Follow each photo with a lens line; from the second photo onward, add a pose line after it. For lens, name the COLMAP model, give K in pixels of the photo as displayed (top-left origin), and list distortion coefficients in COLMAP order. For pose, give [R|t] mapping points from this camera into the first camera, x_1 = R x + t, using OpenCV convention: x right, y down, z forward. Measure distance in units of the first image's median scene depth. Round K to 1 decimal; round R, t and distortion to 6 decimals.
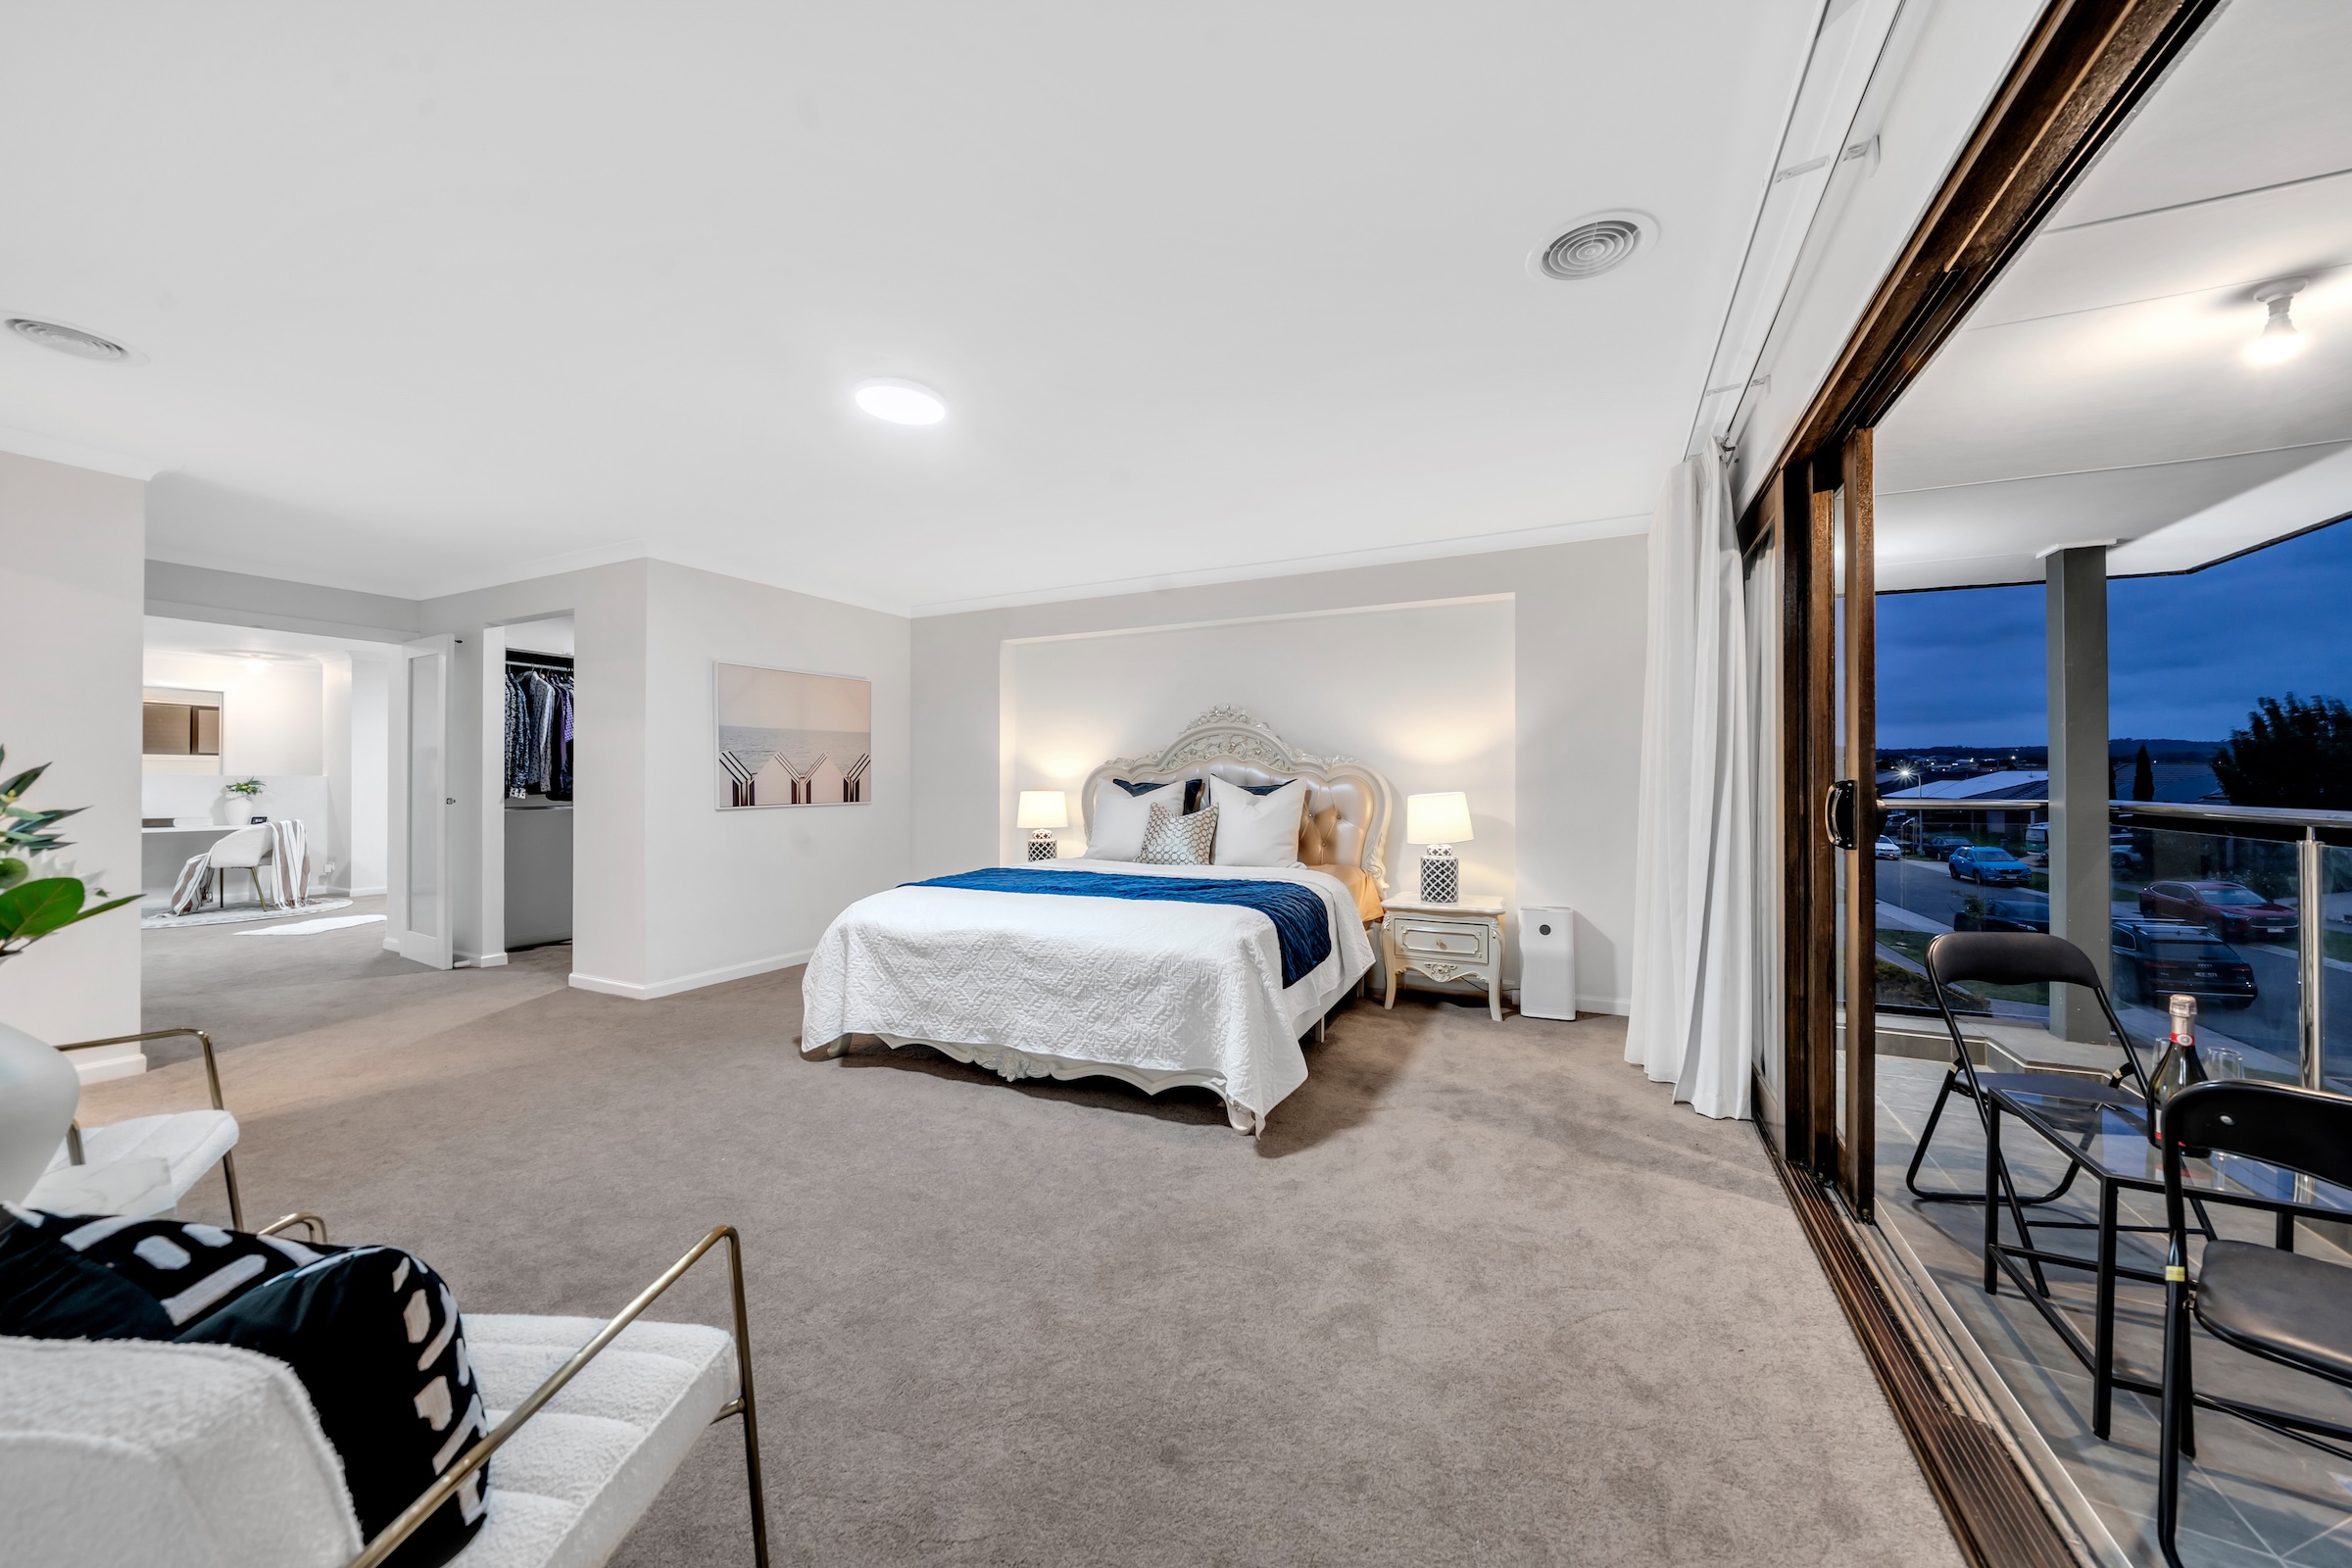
lens RADIAL K [[801.2, 0, 1184.5], [0, 801.2, 774.2], [0, 0, 1]] dist [-0.000828, -0.000019]
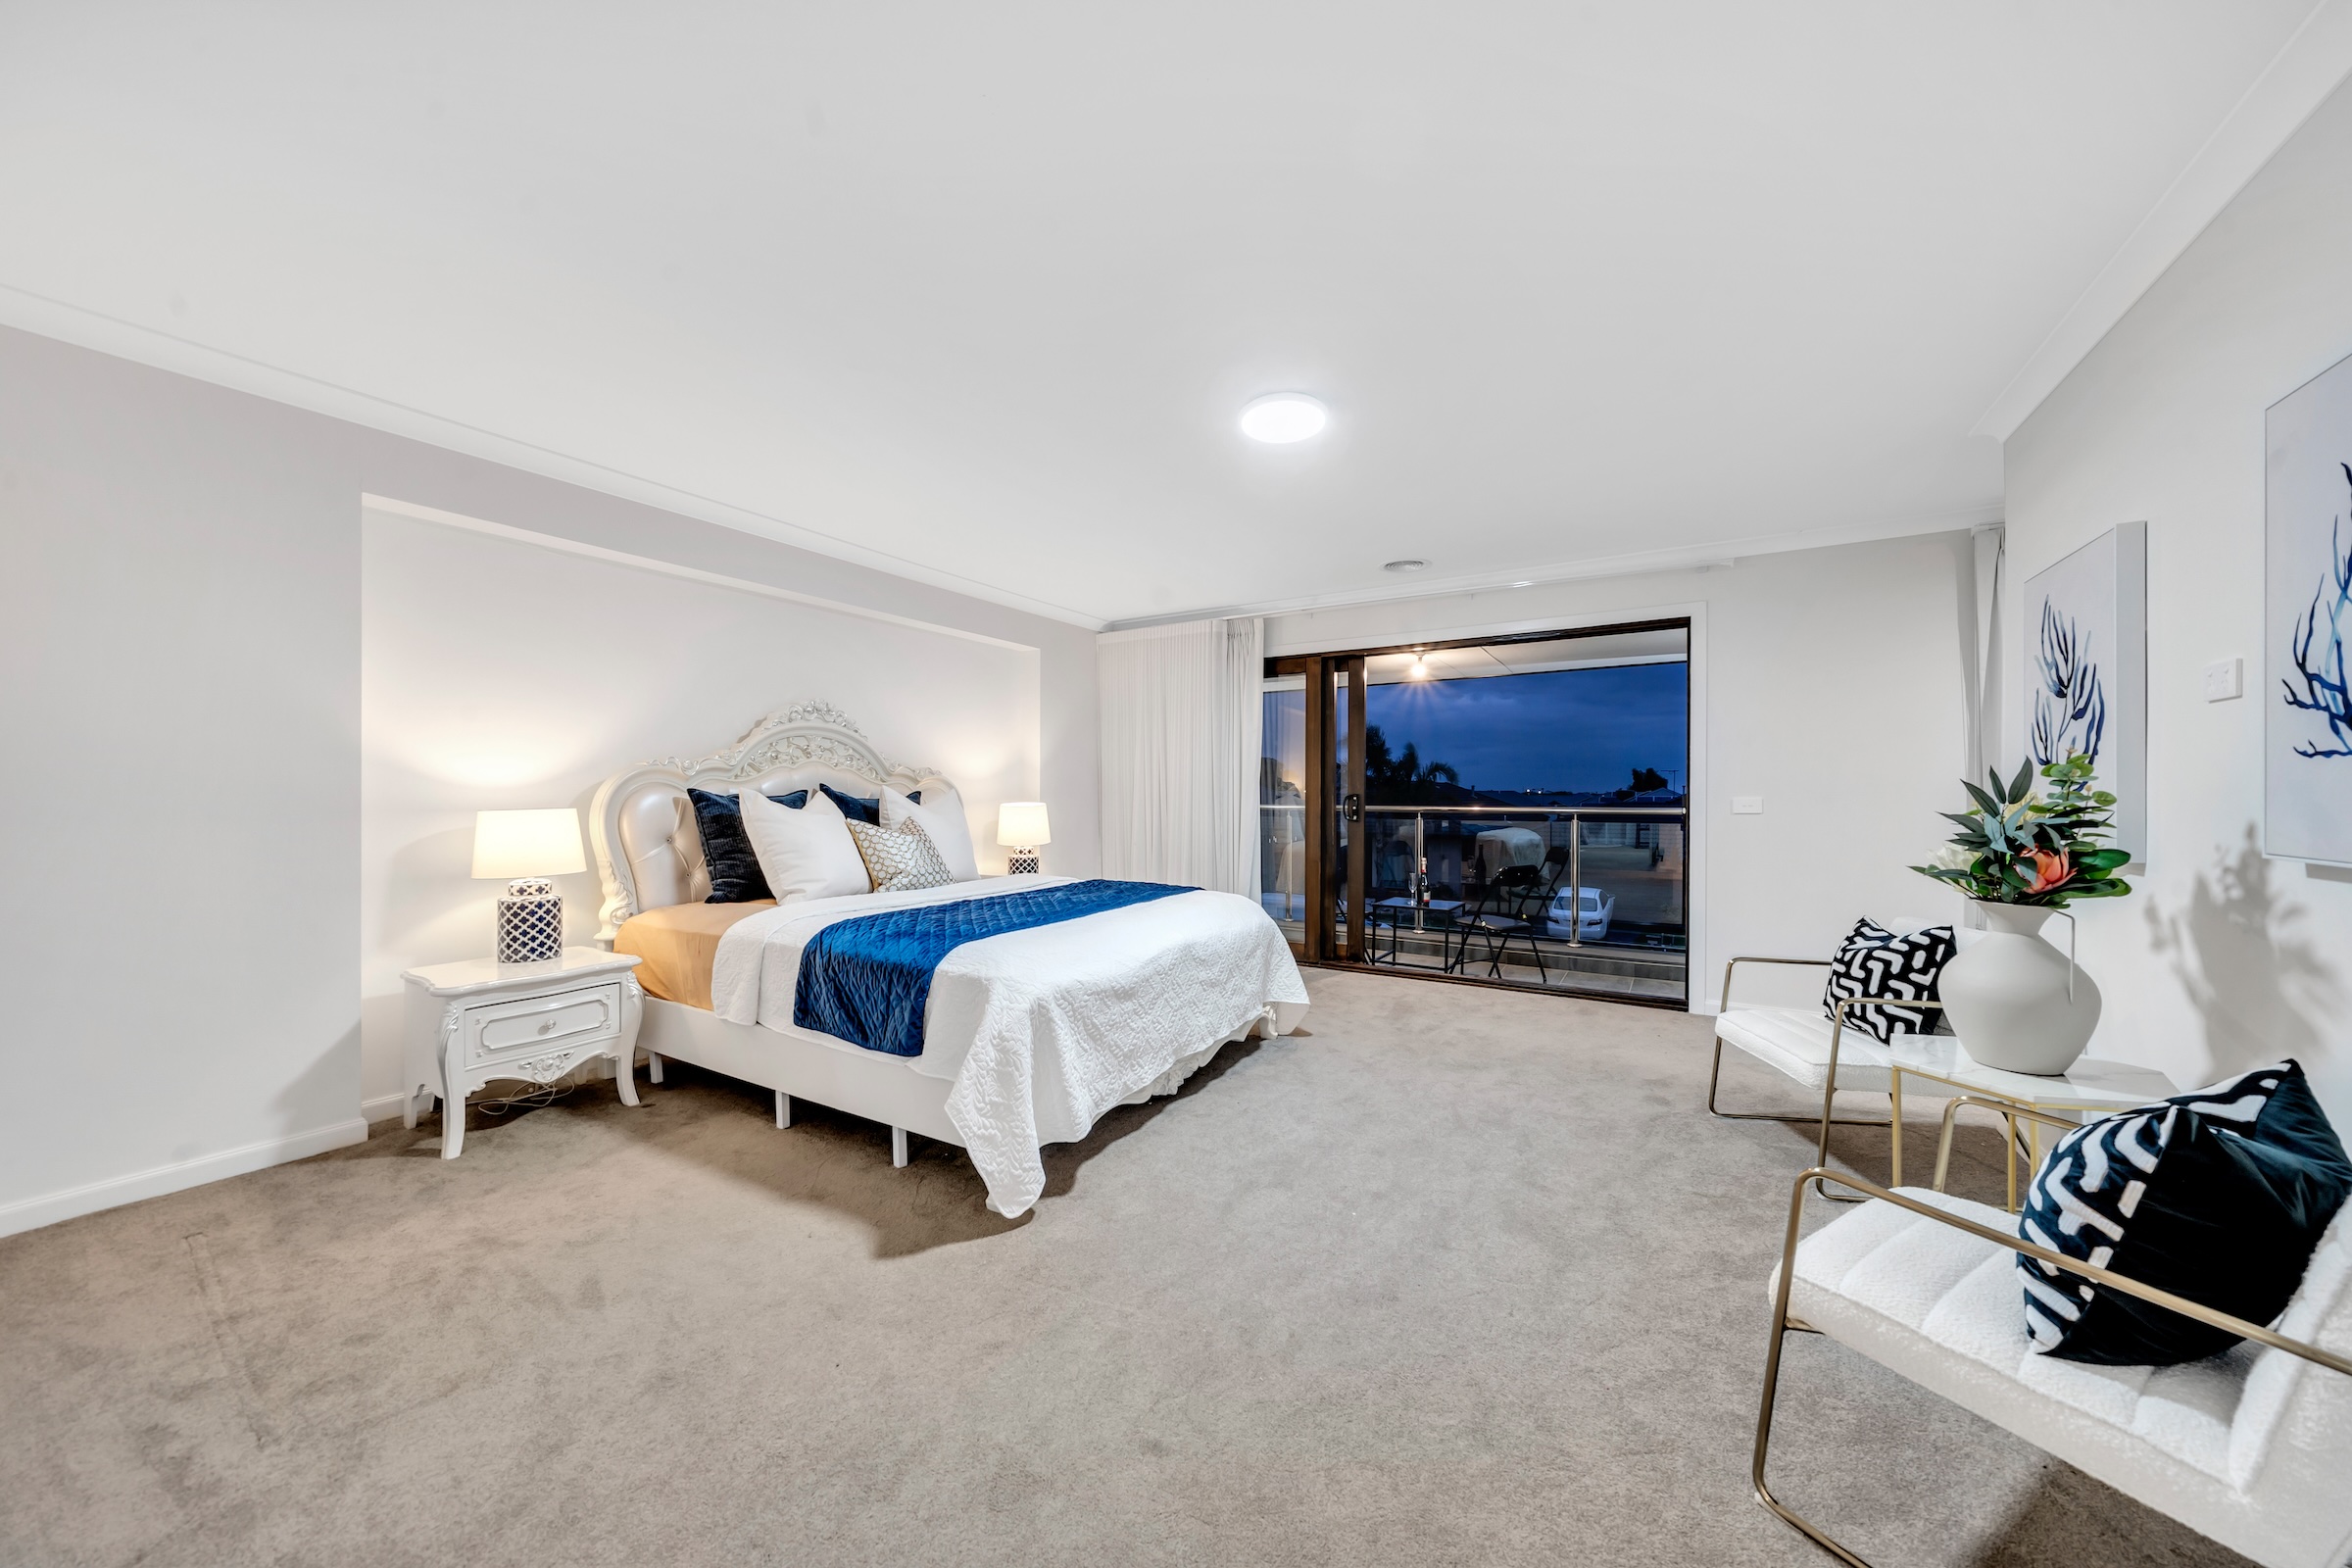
lens RADIAL K [[833.3, 0, 1177.6], [0, 833.3, 824.3], [0, 0, 1]] dist [-0.002012, -0.000049]
pose [[0.084434, -0.026985, 0.996064, -1.197153], [-0.006473, 0.999597, 0.027629, 0.020356], [-0.996408, -0.008780, 0.084225, 0.884517]]
